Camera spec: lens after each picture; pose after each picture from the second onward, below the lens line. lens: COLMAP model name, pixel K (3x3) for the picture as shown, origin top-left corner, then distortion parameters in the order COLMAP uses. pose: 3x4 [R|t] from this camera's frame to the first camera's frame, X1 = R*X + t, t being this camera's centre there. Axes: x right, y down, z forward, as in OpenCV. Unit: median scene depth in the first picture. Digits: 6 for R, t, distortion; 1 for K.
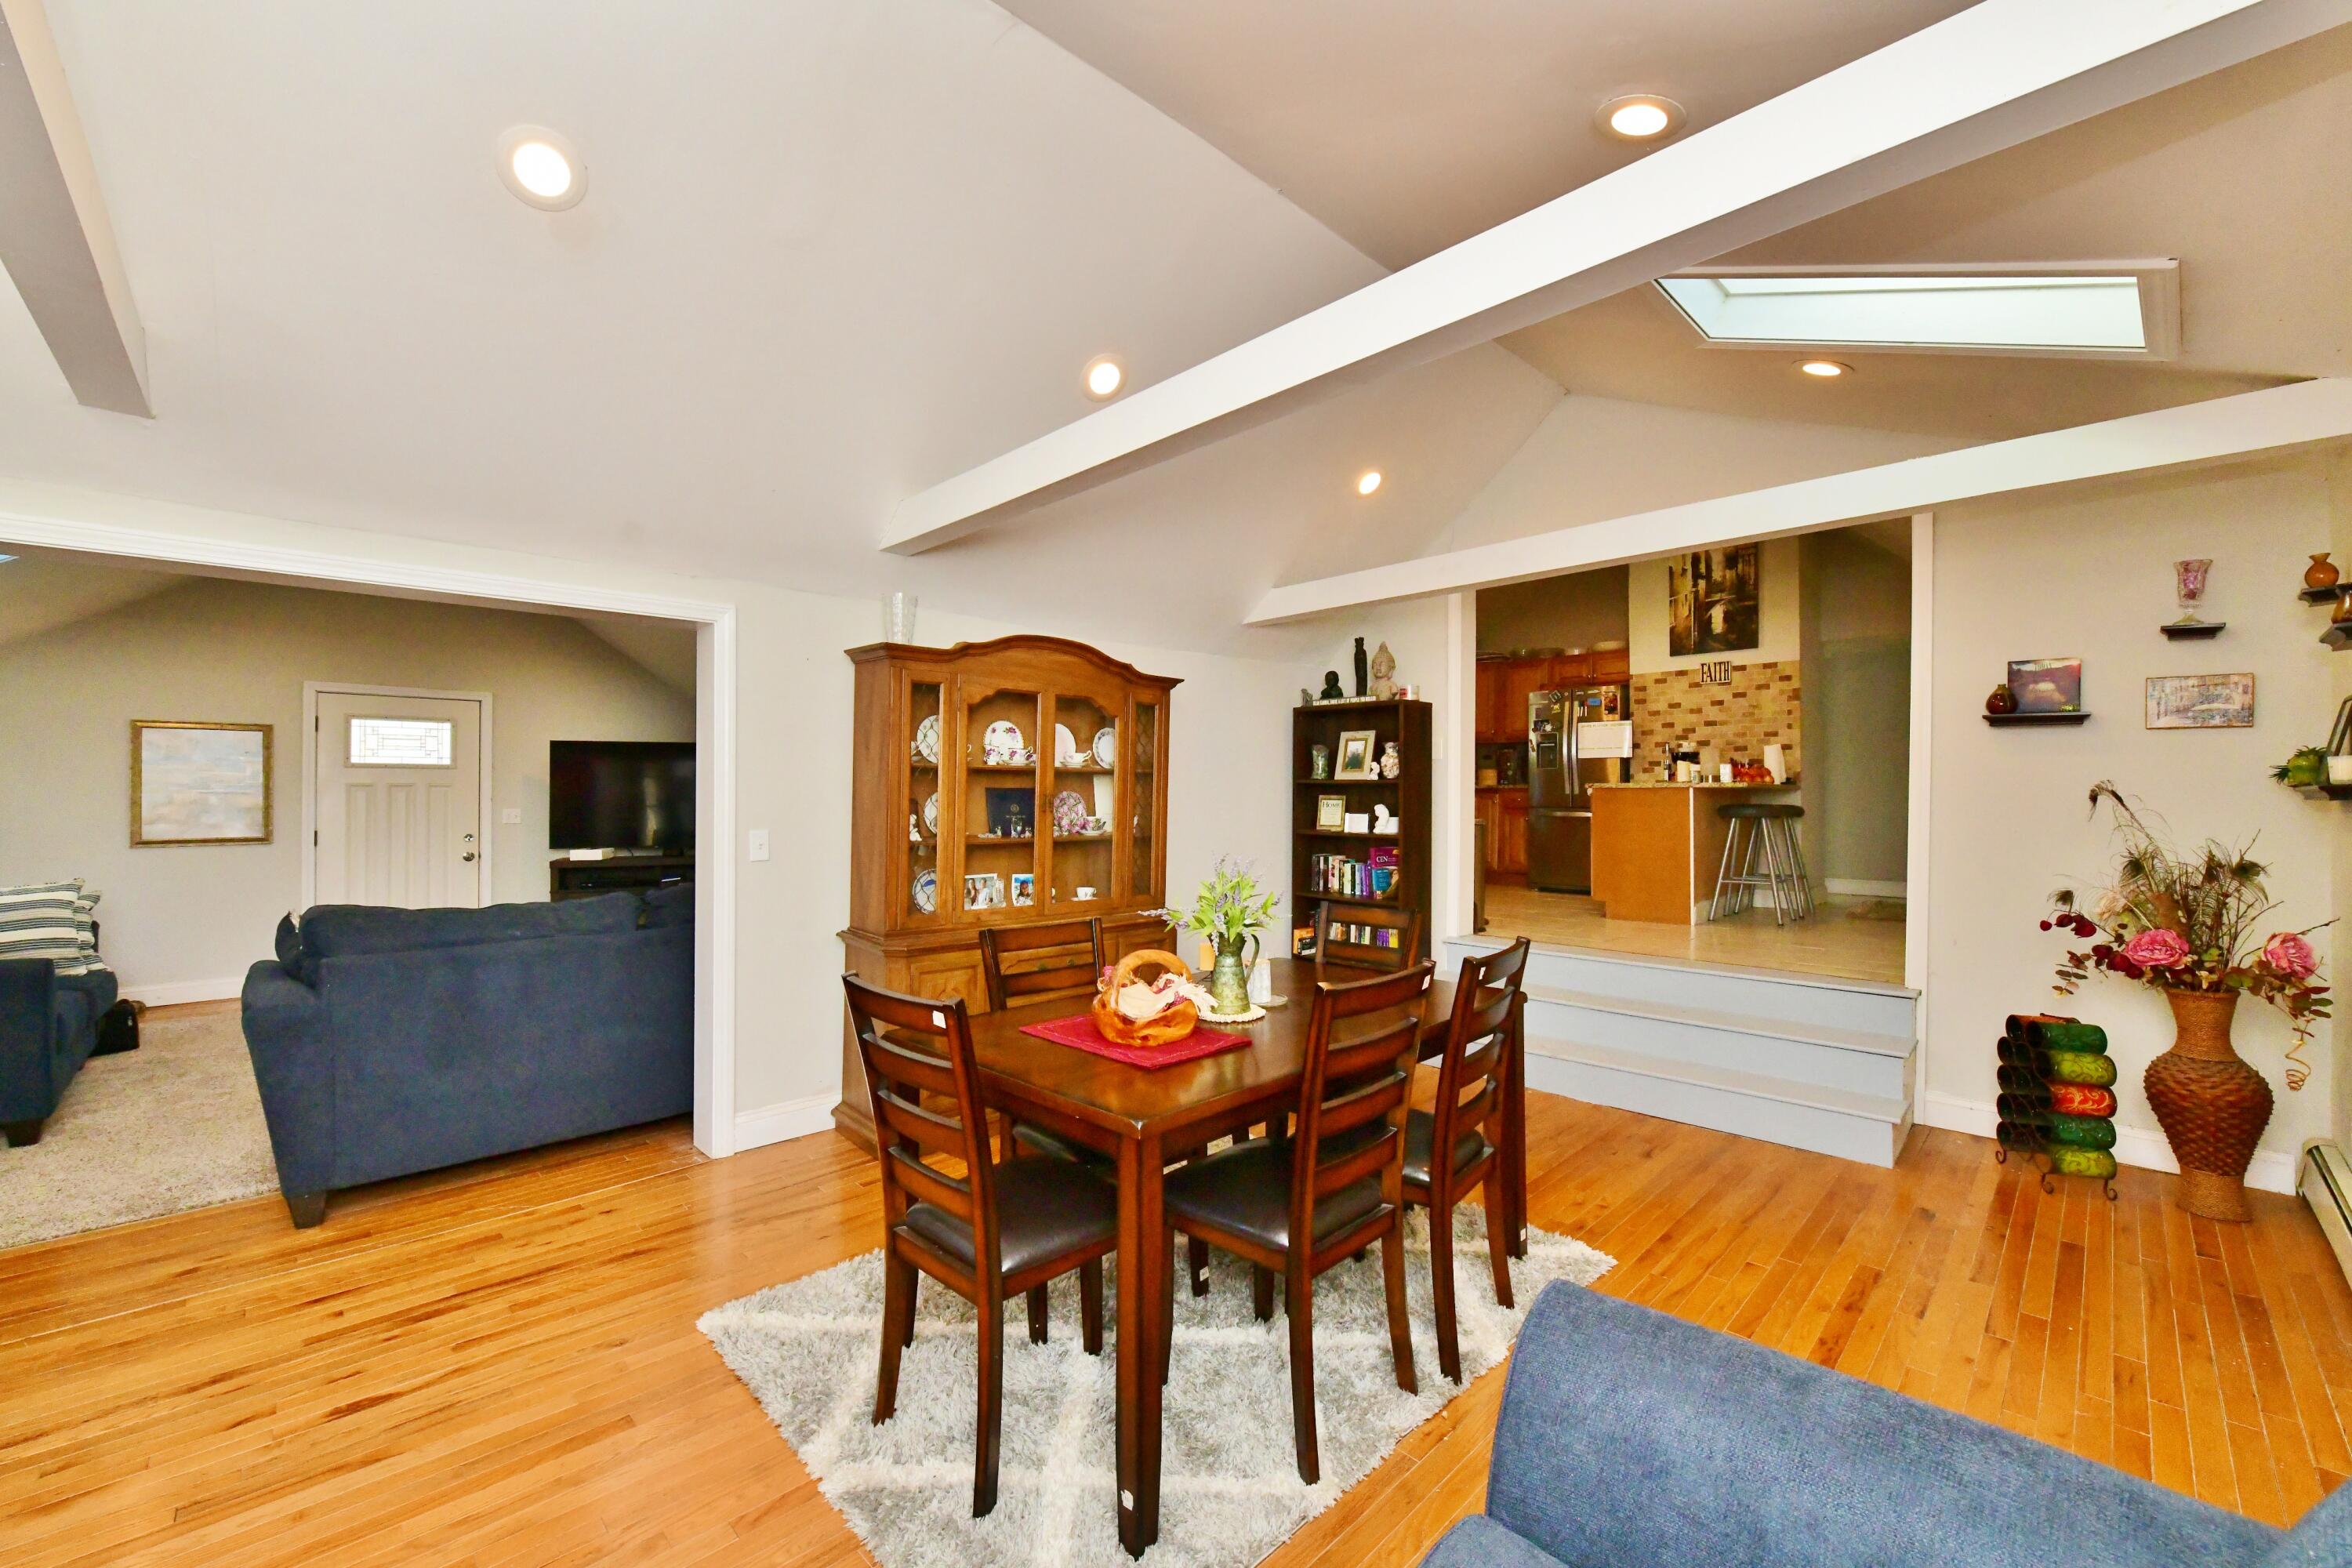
lens RADIAL K [[928.7, 0, 1174.8], [0, 928.7, 790.4], [0, 0, 1]] dist [-0.006979, -0.000134]
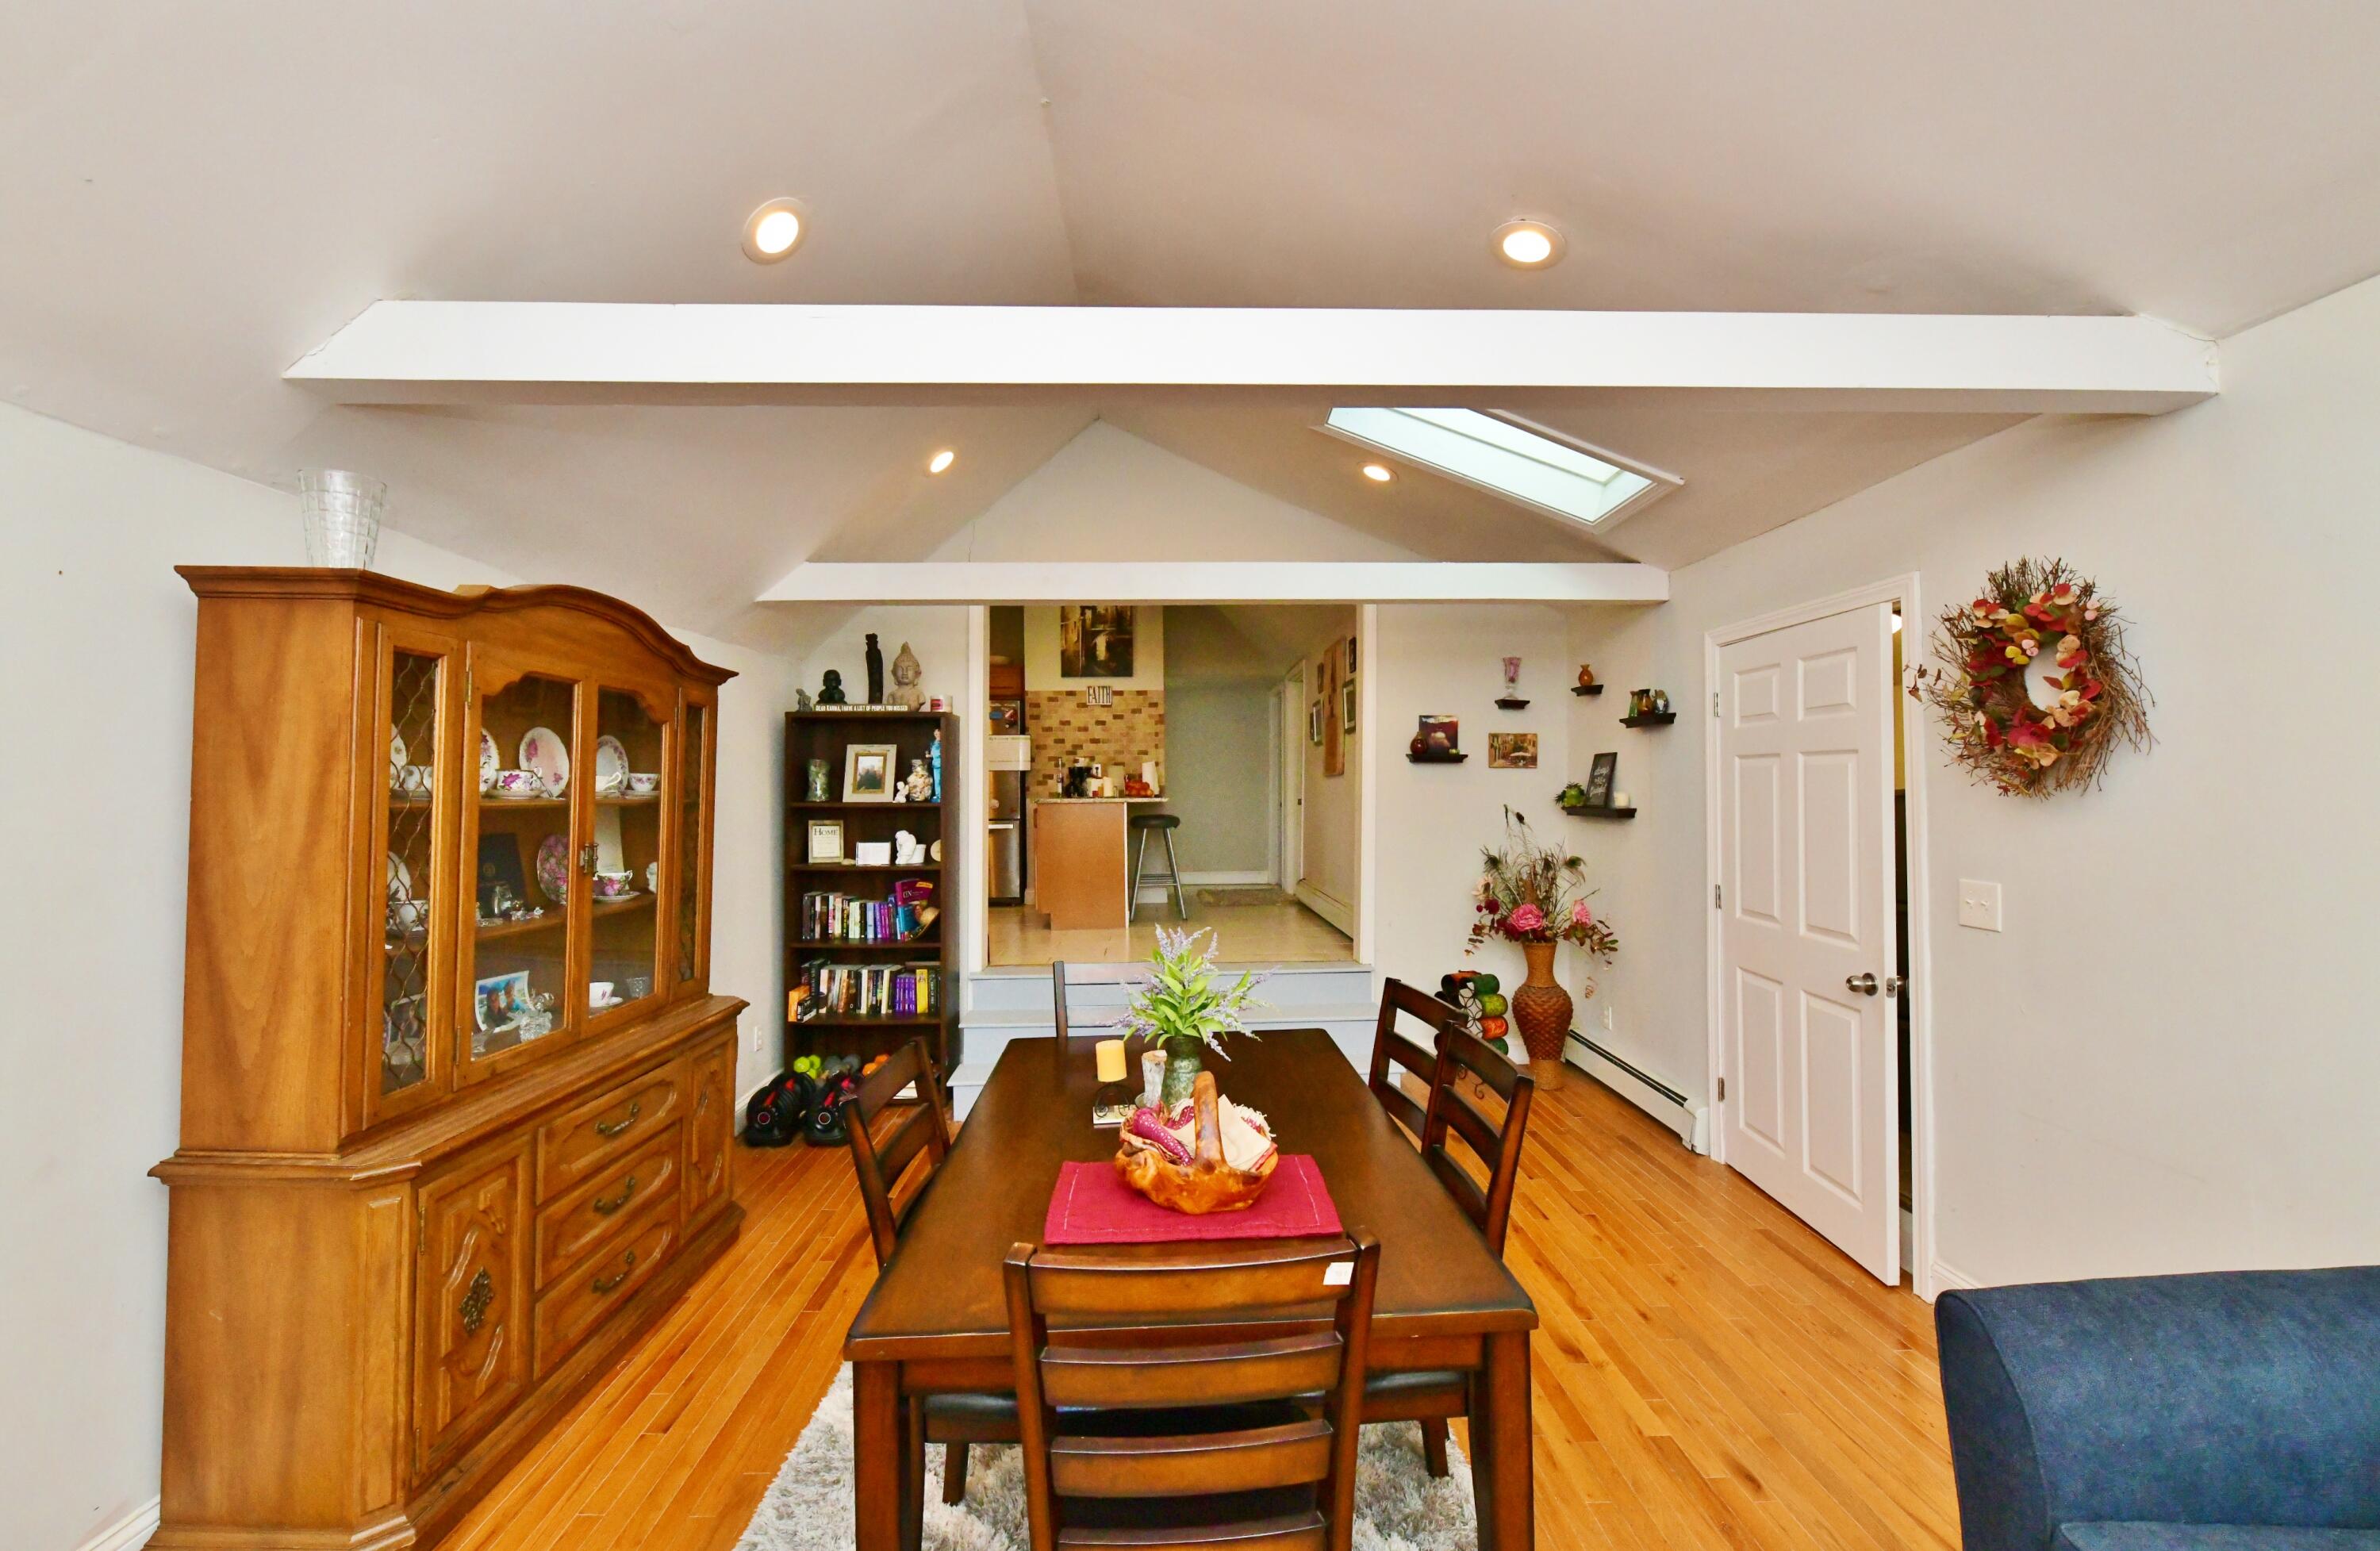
lens RADIAL K [[957.7, 0, 1193.2], [0, 957.7, 776.6], [0, 0, 1]] dist [-0.002036, -0.000219]
pose [[0.677496, 0.003801, 0.735517, -0.241820], [0.005711, 0.999929, -0.010427, -0.023533], [-0.735504, 0.011265, 0.677426, 0.191472]]
